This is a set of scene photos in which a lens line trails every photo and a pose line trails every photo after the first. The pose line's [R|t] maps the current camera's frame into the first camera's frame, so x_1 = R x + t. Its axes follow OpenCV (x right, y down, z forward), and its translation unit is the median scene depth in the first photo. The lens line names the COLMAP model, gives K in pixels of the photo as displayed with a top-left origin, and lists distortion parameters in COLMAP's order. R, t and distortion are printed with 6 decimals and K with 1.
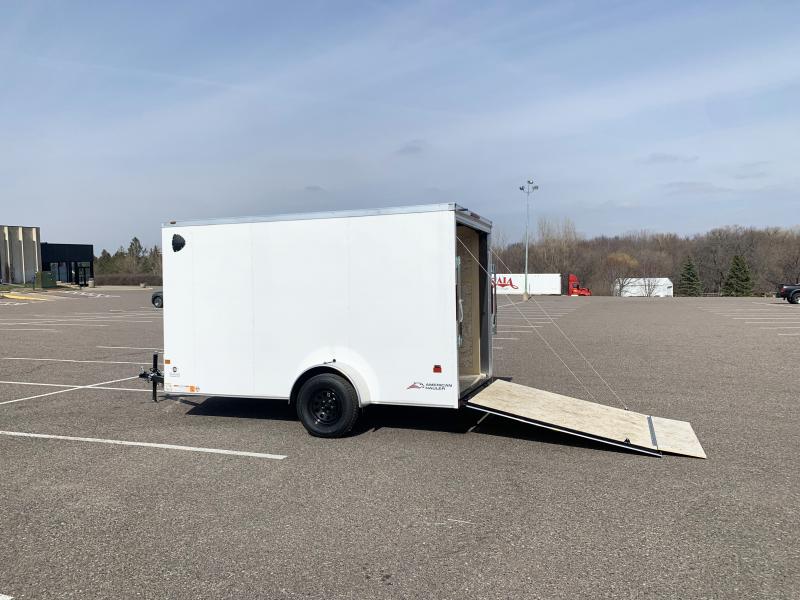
lens RADIAL K [[614.1, 0, 400.7], [0, 614.1, 291.9], [0, 0, 1]] dist [0.012350, -0.007374]
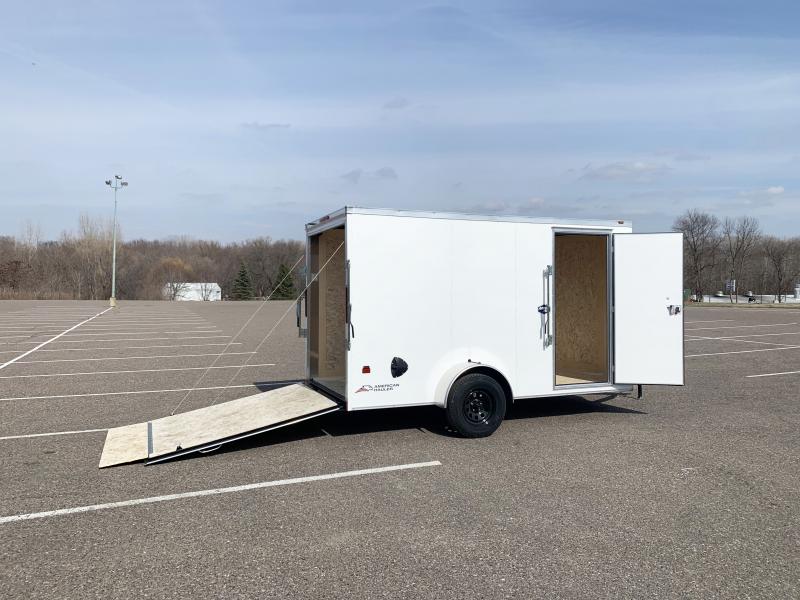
lens RADIAL K [[614.1, 0, 400.7], [0, 614.1, 291.9], [0, 0, 1]] dist [0.012350, -0.007374]
pose [[0.744030, 0.003672, 0.668136, -0.117557], [0.001529, 0.999973, -0.007198, 0.000868], [-0.668144, 0.006377, 0.744005, 0.042202]]
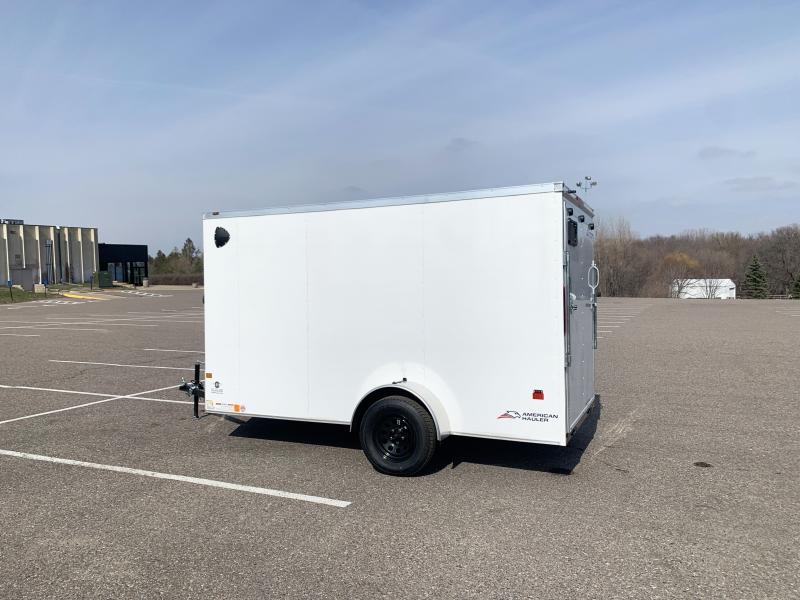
lens RADIAL K [[615.0, 0, 394.6], [0, 615.0, 299.3], [0, 0, 1]] dist [0.000623, 0.000861]
pose [[0.996423, 0.004999, -0.084363, -0.008397], [-0.004037, 0.999925, 0.011572, -0.000681], [0.084415, -0.011190, 0.996368, 0.028942]]
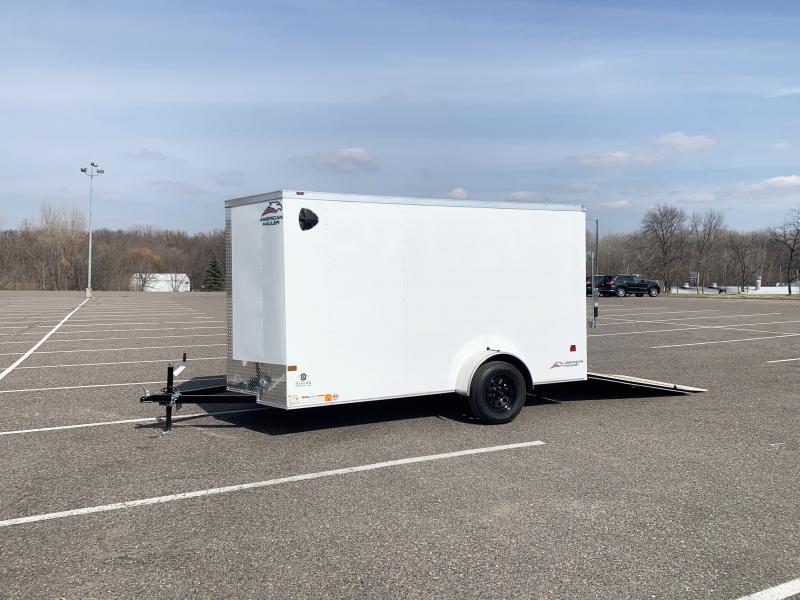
lens RADIAL K [[613.9, 0, 403.0], [0, 613.9, 296.7], [0, 0, 1]] dist [0.012936, -0.008963]
pose [[0.705375, -0.010478, 0.708757, -0.142895], [0.000232, 0.999894, 0.014551, 0.001665], [-0.708835, -0.010099, 0.705303, 0.059109]]
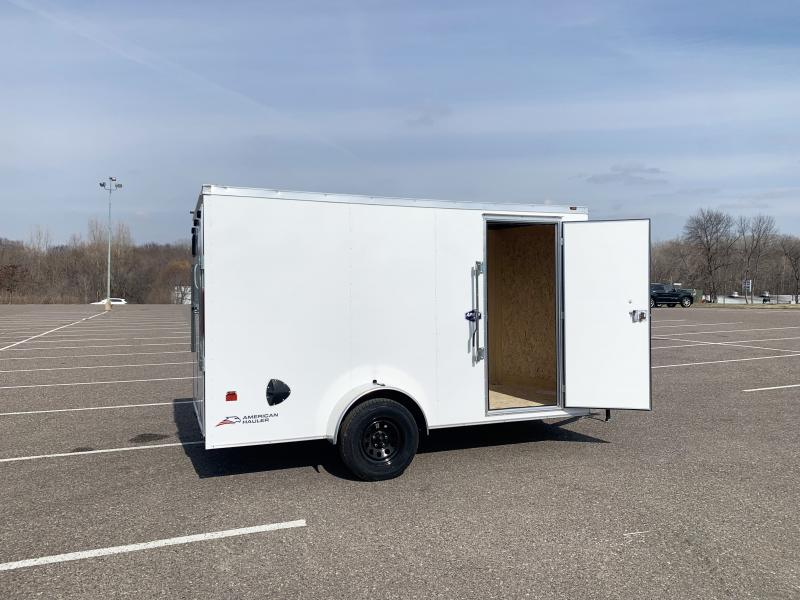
lens RADIAL K [[615.1, 0, 401.5], [0, 615.1, 297.1], [0, 0, 1]] dist [0.008460, -0.004116]
pose [[0.757634, -0.003574, 0.652670, -0.077054], [0.006859, 0.999973, -0.002486, 0.000519], [-0.652644, 0.006360, 0.757638, 0.048876]]
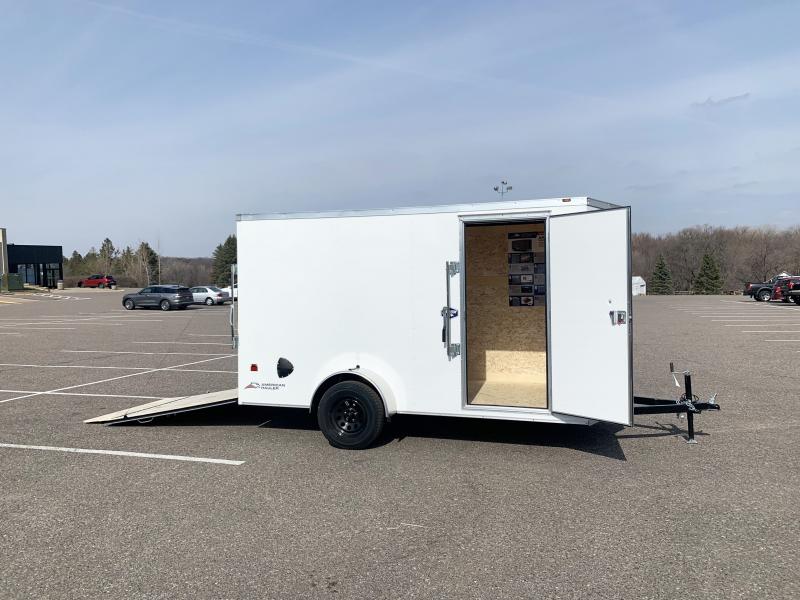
lens RADIAL K [[614.1, 0, 400.7], [0, 614.1, 291.9], [0, 0, 1]] dist [0.012350, -0.007374]
pose [[0.999305, -0.006400, 0.036712, 0.004129], [0.006399, 0.999980, 0.000151, -0.000552], [-0.036713, 0.000084, 0.999326, 0.000378]]
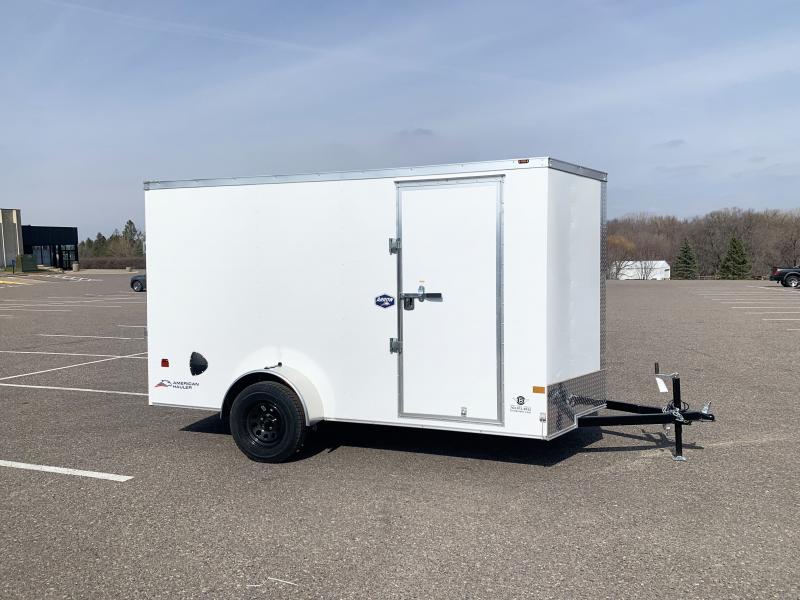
lens RADIAL K [[613.9, 0, 403.0], [0, 613.9, 296.7], [0, 0, 1]] dist [0.012936, -0.008963]
pose [[0.999990, -0.001311, 0.004245, 0.023333], [0.001162, 0.999385, 0.035056, -0.000502], [-0.004289, -0.035050, 0.999376, 0.024204]]
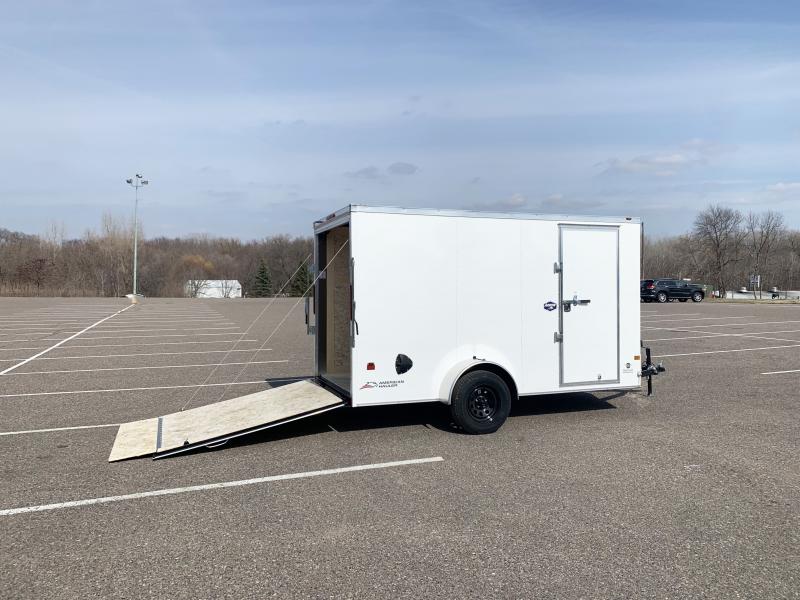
lens RADIAL K [[613.9, 0, 403.0], [0, 613.9, 296.7], [0, 0, 1]] dist [0.012936, -0.008963]
pose [[0.762498, -0.006614, 0.646957, -0.115330], [0.003729, 0.999976, 0.005828, 0.000729], [-0.646980, -0.002032, 0.762505, 0.039209]]
